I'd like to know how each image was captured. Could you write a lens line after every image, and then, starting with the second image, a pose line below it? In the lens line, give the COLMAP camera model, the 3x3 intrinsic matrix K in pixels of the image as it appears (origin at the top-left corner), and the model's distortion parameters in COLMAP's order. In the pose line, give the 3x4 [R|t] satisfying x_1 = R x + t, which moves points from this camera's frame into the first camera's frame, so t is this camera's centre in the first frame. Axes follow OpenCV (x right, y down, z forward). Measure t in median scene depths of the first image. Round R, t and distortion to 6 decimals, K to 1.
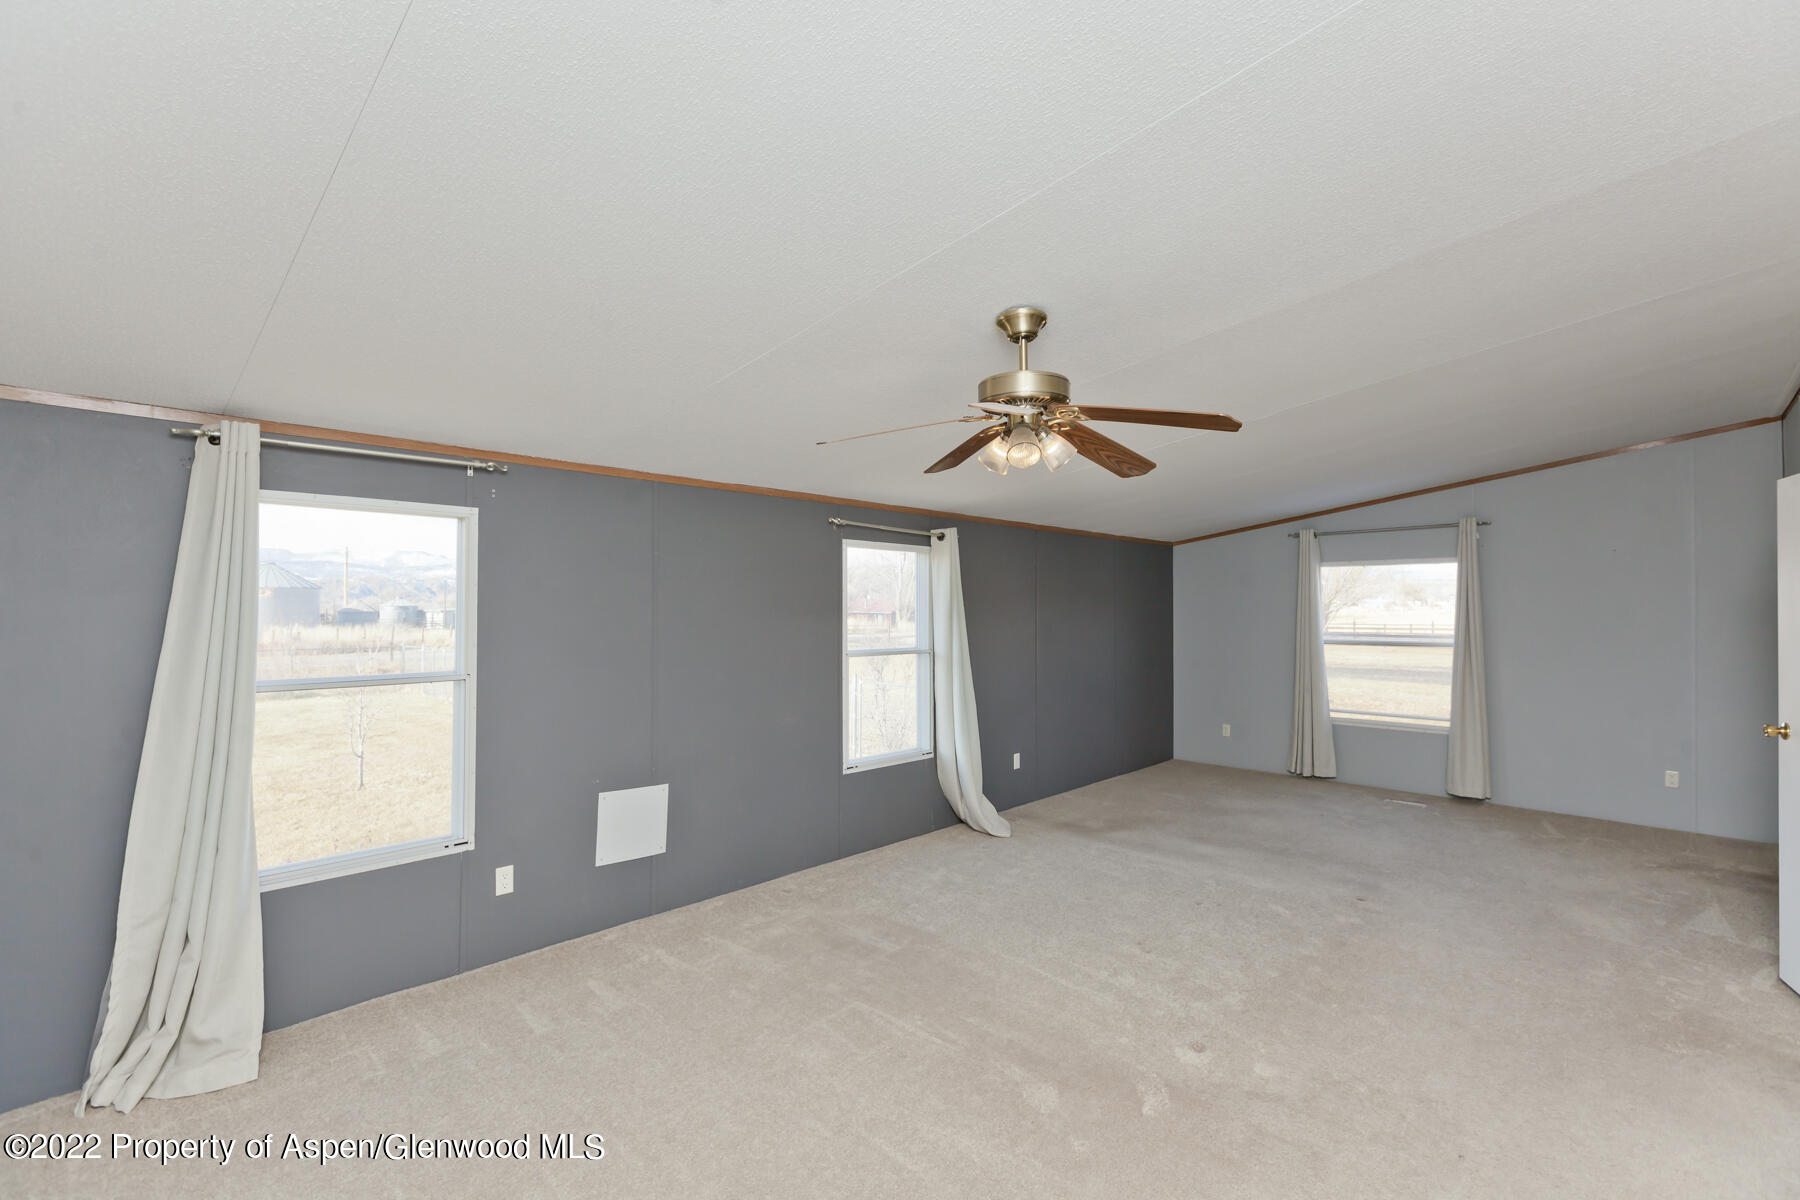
lens RADIAL K [[832.0, 0, 907.0], [0, 832.0, 595.1], [0, 0, 1]] dist [-0.000449, -0.000163]
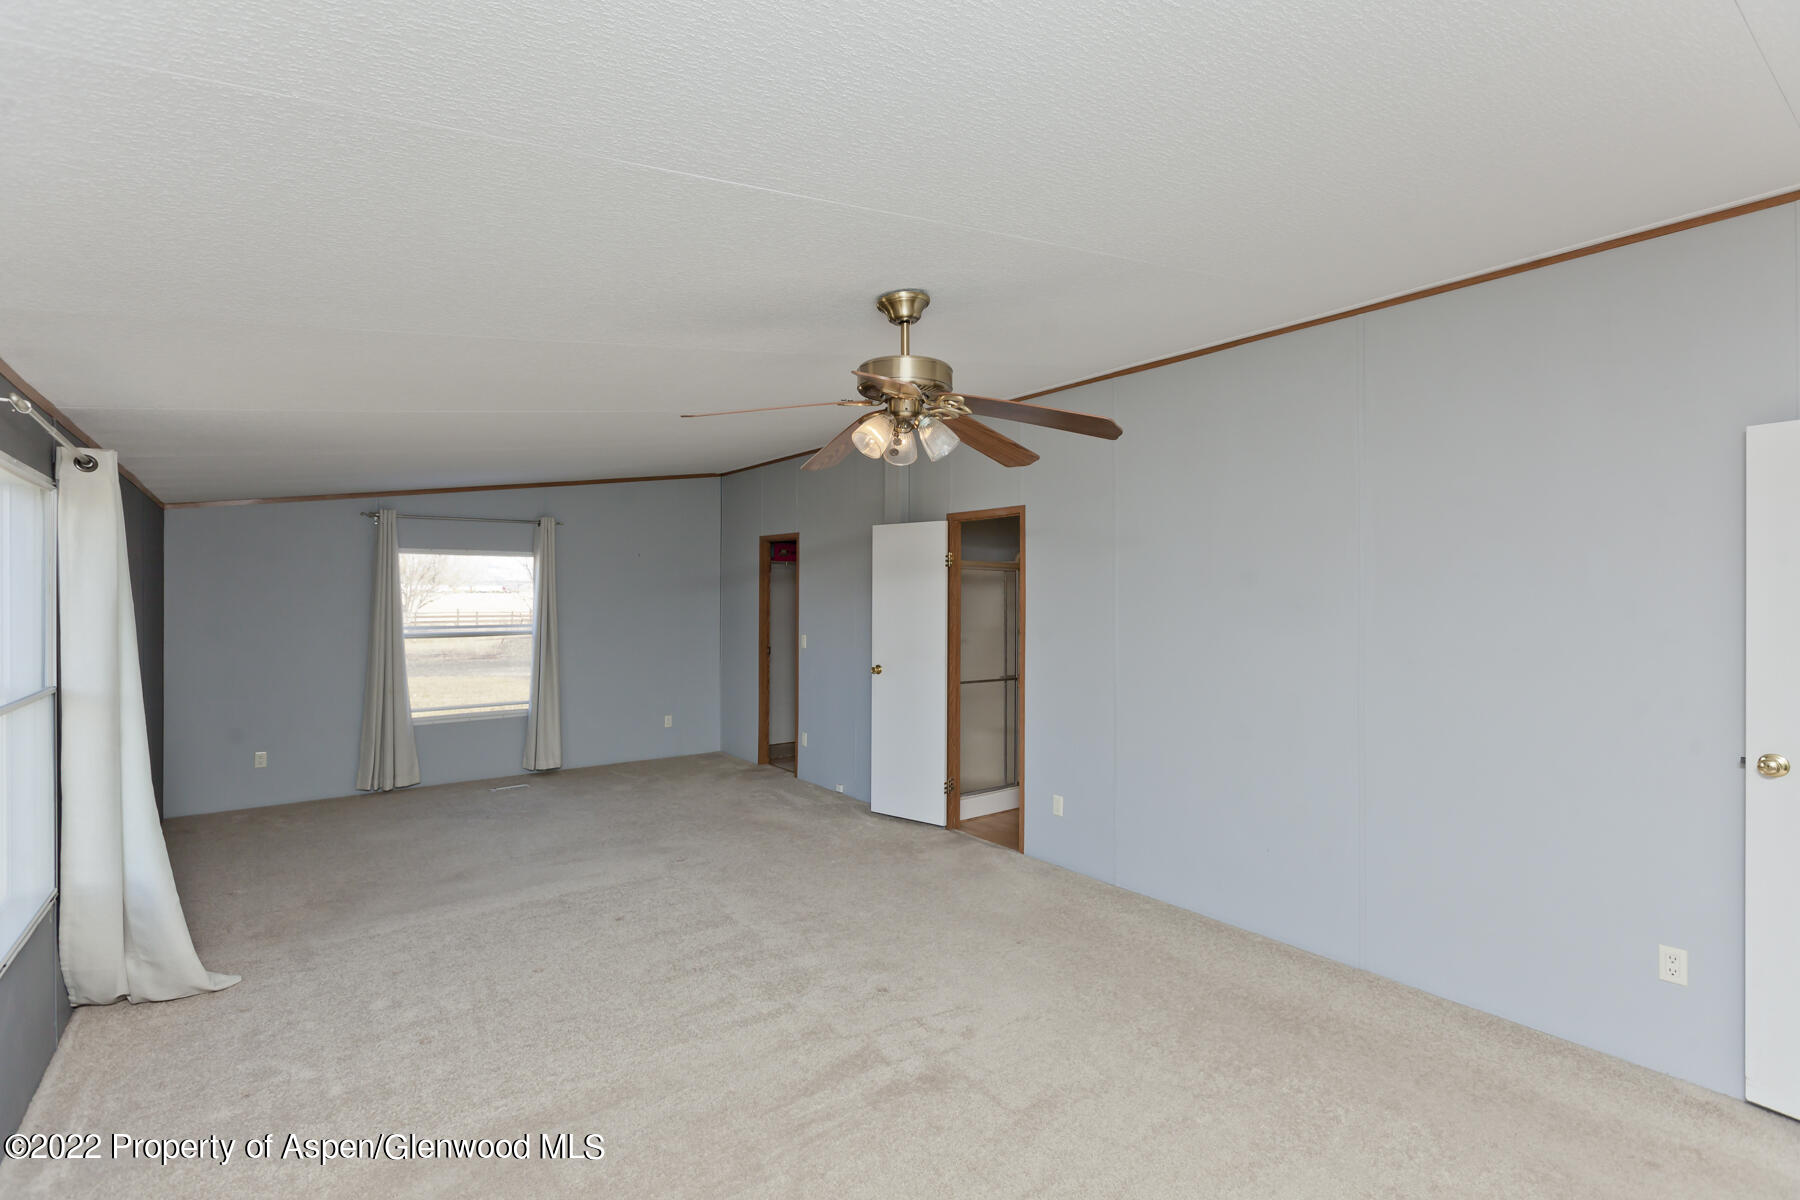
lens RADIAL K [[832.0, 0, 907.0], [0, 832.0, 595.1], [0, 0, 1]] dist [-0.000449, -0.000163]
pose [[0.141040, -0.003164, 0.989999, -0.339066], [-0.006347, 0.999971, 0.004100, 0.005117], [-0.989983, -0.006862, 0.141016, 0.366389]]
